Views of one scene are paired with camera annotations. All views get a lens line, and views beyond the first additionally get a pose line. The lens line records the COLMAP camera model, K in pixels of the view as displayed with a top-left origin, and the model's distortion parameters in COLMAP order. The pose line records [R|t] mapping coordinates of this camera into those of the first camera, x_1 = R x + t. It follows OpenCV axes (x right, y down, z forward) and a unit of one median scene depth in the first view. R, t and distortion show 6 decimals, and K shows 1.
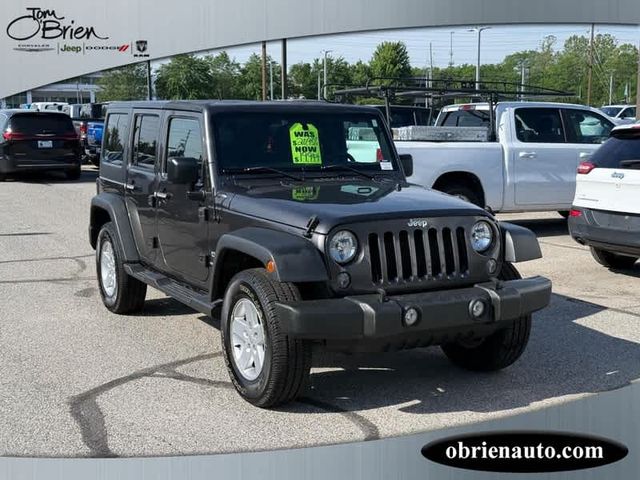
lens RADIAL K [[936.9, 0, 320.0], [0, 936.9, 240.0], [0, 0, 1]] dist [0.097801, 0.006105]
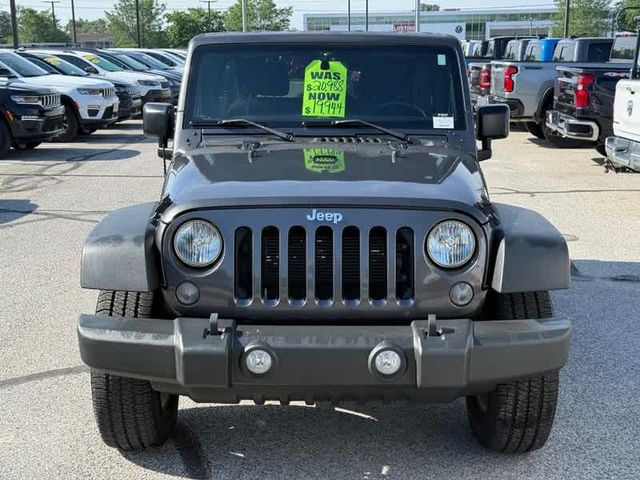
lens RADIAL K [[936.9, 0, 320.0], [0, 936.9, 240.0], [0, 0, 1]] dist [0.097801, 0.006105]
pose [[0.866867, 0.093916, -0.489613, 0.365294], [-0.062655, 0.994832, 0.079894, -0.046240], [0.494586, -0.038581, 0.868272, 0.380996]]
